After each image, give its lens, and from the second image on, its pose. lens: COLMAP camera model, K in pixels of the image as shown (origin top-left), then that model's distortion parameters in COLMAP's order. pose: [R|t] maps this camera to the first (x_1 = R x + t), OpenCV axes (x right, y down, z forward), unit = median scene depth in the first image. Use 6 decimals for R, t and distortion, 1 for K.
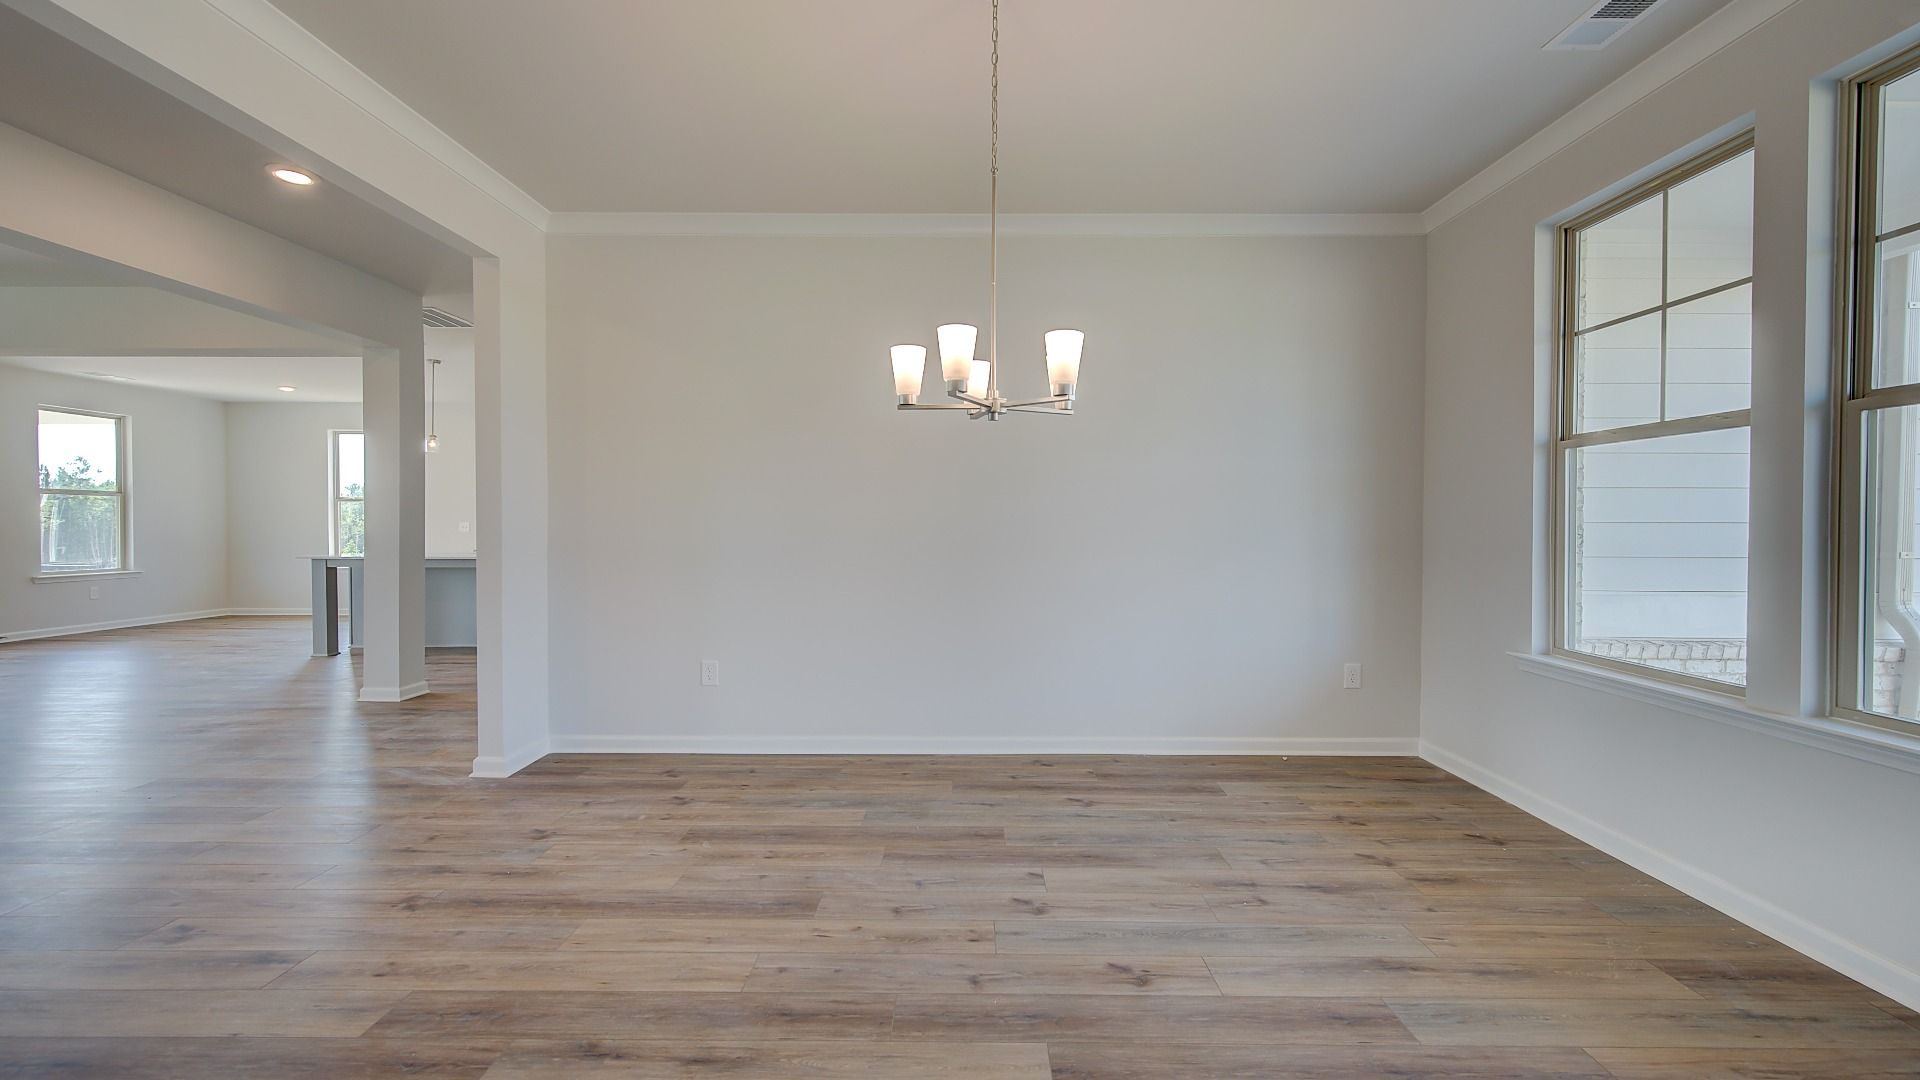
lens RADIAL K [[773.6, 0, 967.6], [0, 773.6, 530.1], [0, 0, 1]] dist [-0.002537, -0.000605]
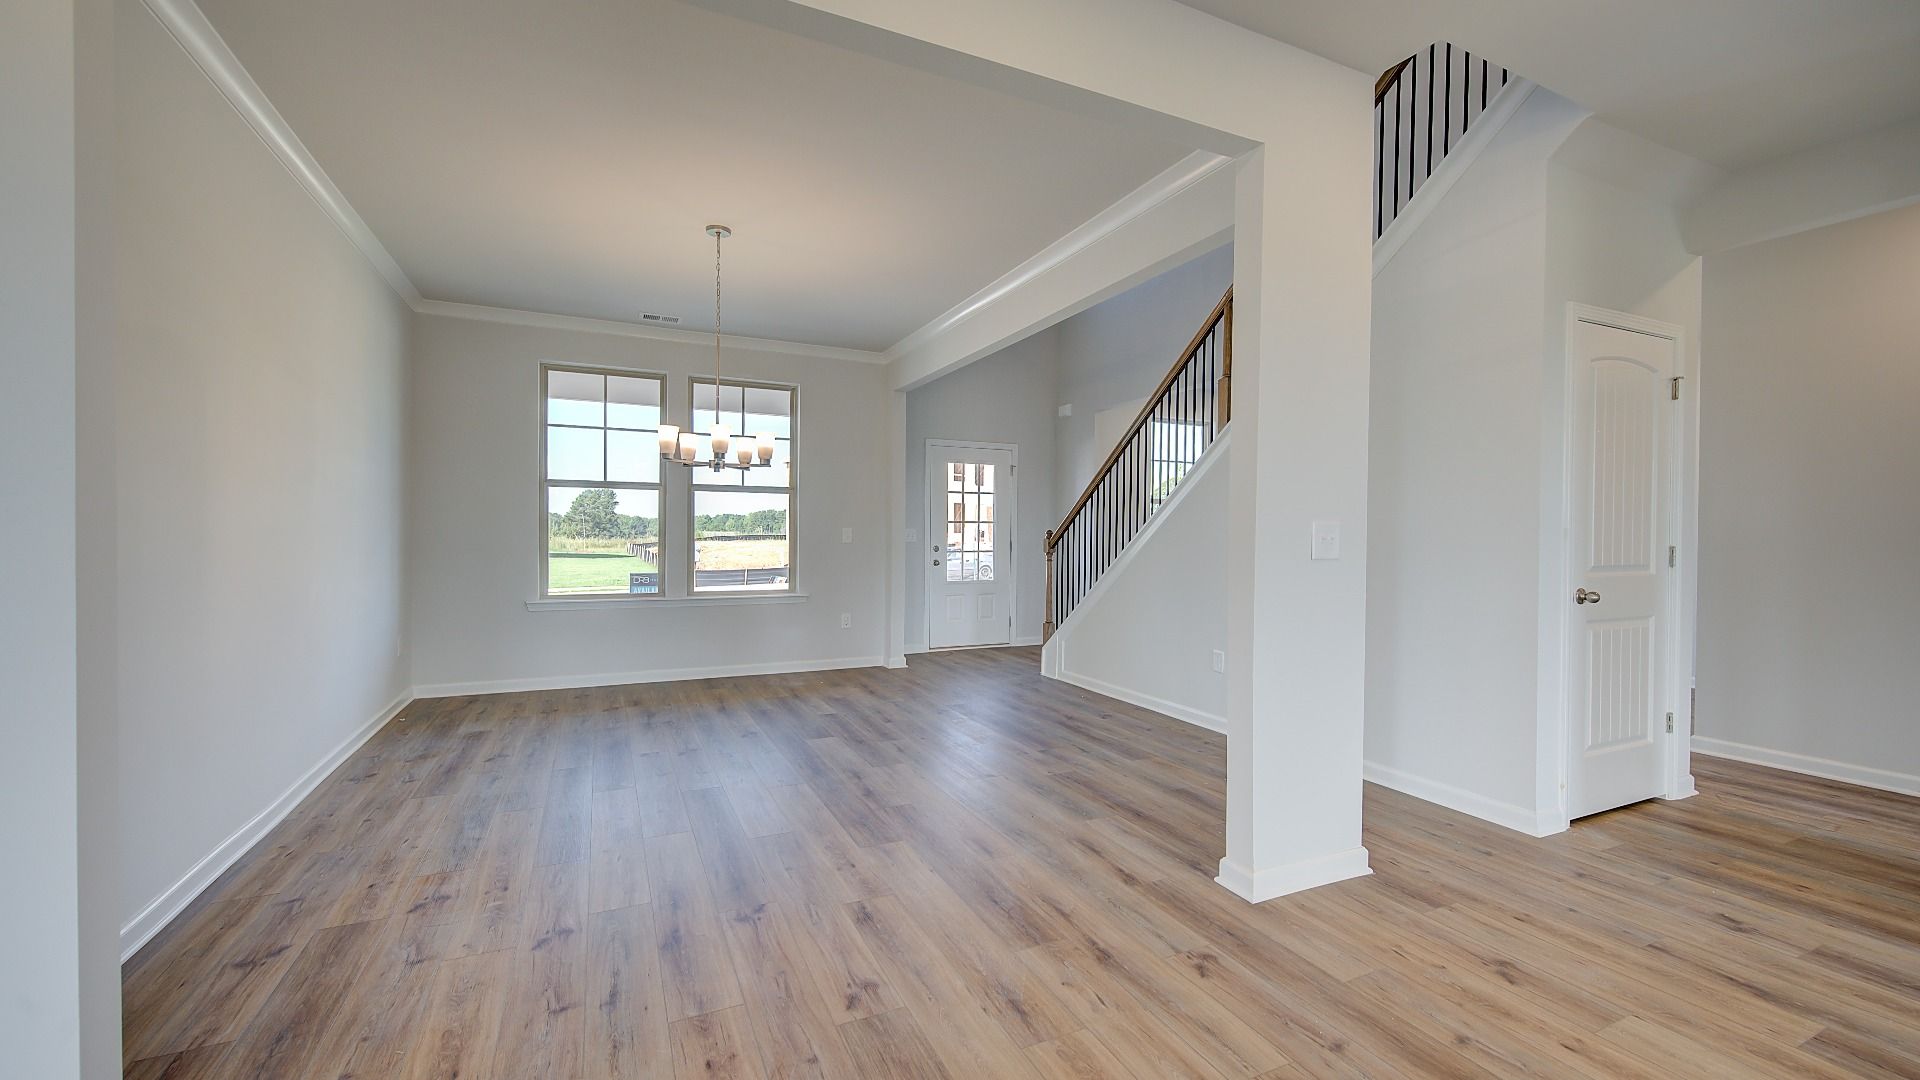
lens RADIAL K [[773.6, 0, 963.4], [0, 773.6, 540.6], [0, 0, 1]] dist [-0.002537, -0.000605]
pose [[-0.423983, -0.017861, 0.905494, -1.267260], [-0.000984, 0.999814, 0.019261, -0.013119], [-0.905670, 0.007275, -0.423922, 0.856744]]
